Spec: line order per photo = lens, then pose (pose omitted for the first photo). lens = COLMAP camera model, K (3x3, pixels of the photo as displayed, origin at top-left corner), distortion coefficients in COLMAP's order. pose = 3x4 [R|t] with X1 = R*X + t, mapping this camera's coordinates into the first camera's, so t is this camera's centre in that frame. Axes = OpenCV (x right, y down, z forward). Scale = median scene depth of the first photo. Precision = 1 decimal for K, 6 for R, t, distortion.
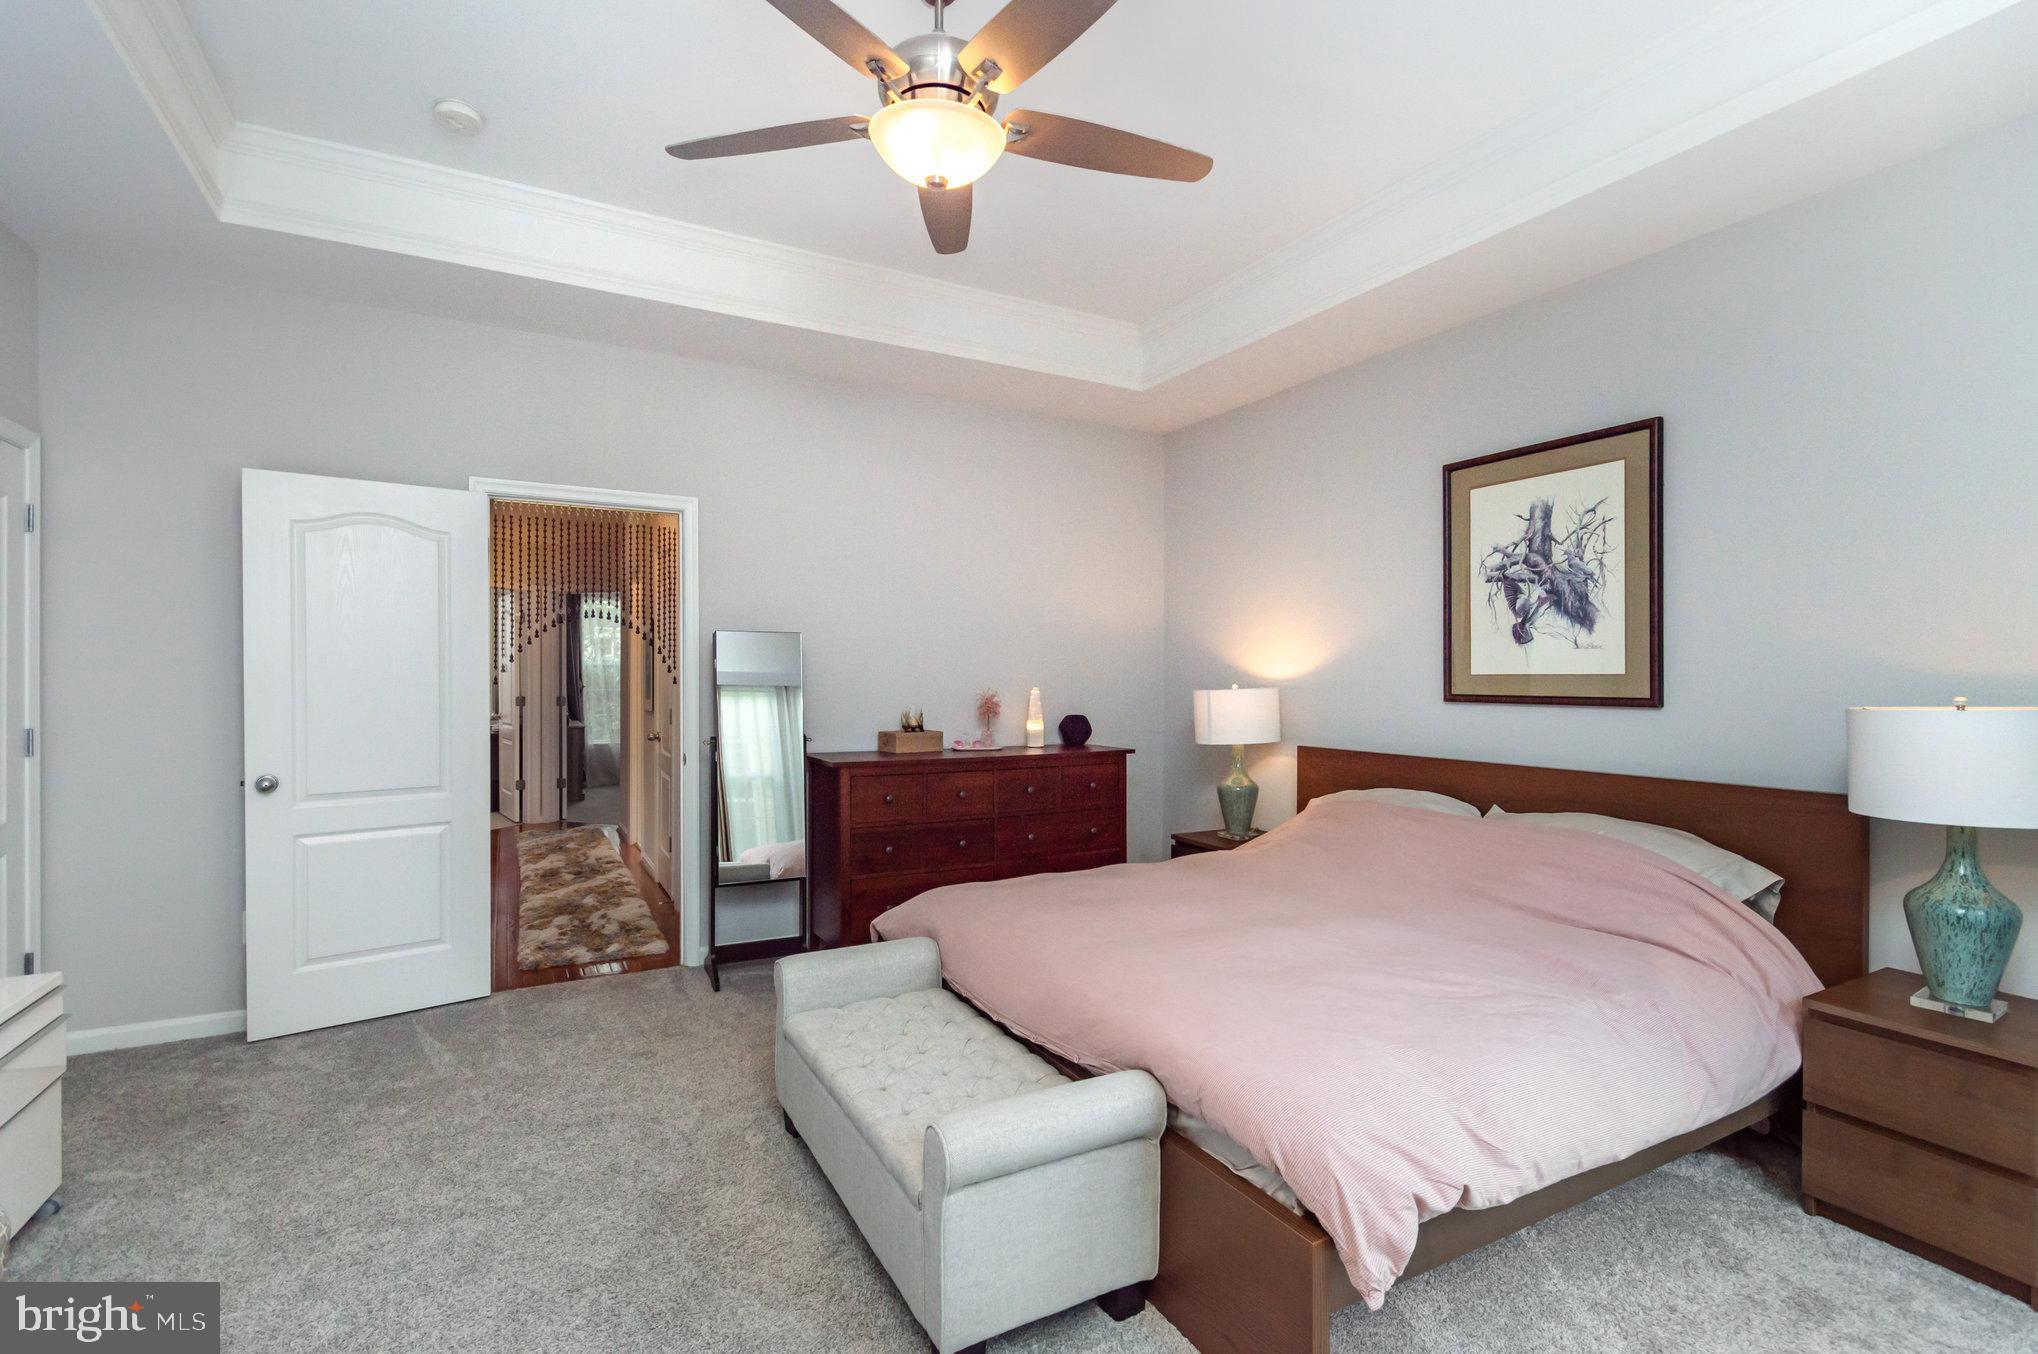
lens RADIAL K [[916.3, 0, 1017.2], [0, 916.3, 681.2], [0, 0, 1]] dist [0.004089, 0.000532]
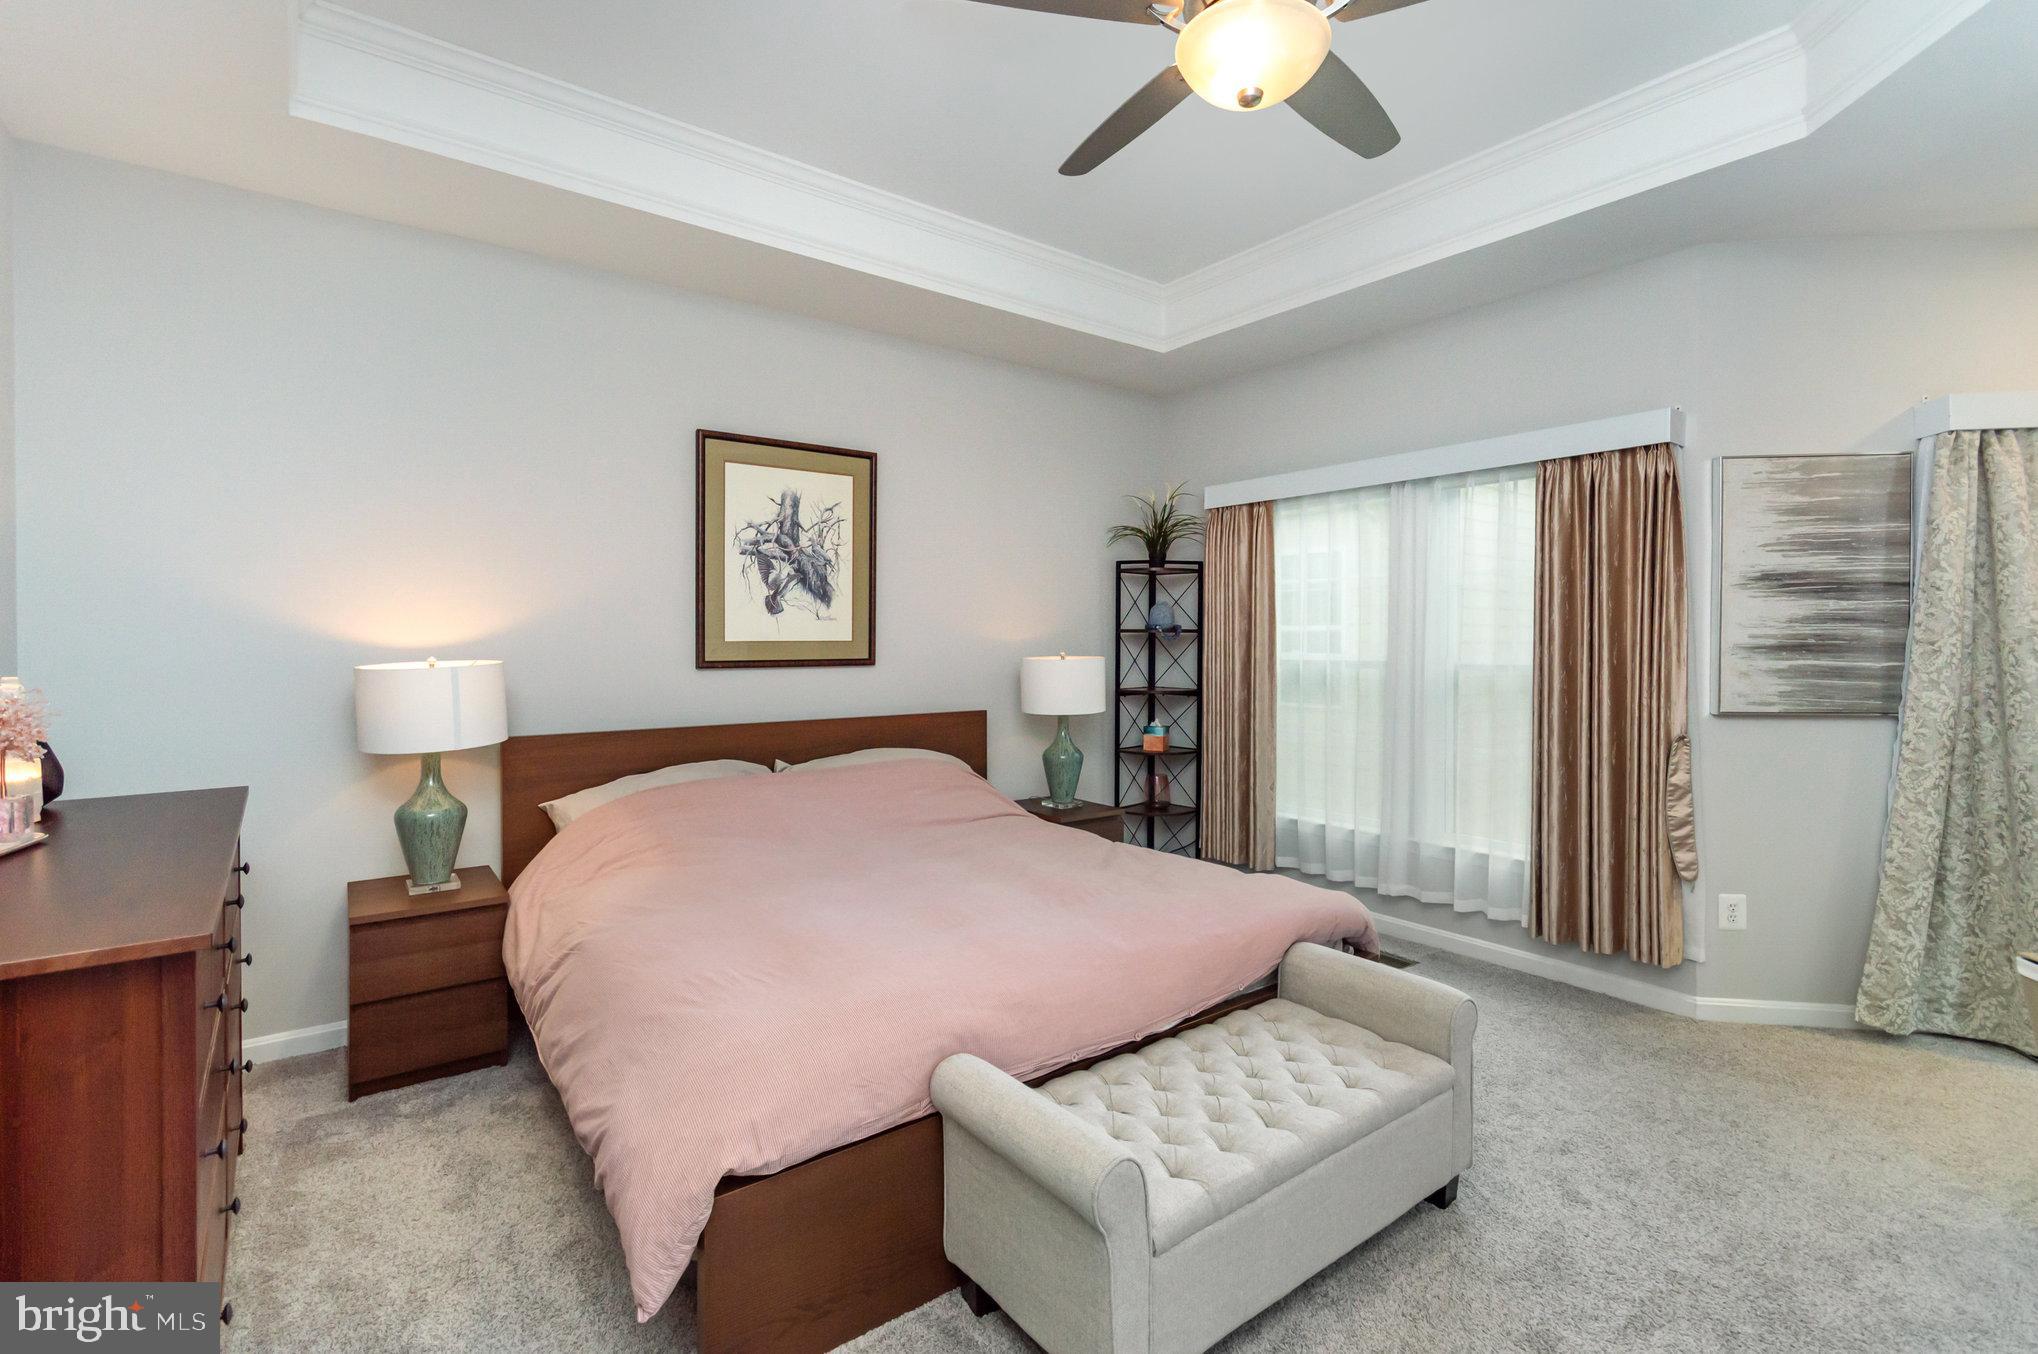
lens RADIAL K [[916.3, 0, 1017.2], [0, 916.3, 681.2], [0, 0, 1]] dist [0.004089, 0.000532]
pose [[-0.145789, -0.058714, 0.987572, -0.620743], [0.000737, 0.998231, 0.059457, -0.025536], [-0.989315, 0.009396, -0.145488, 0.884966]]
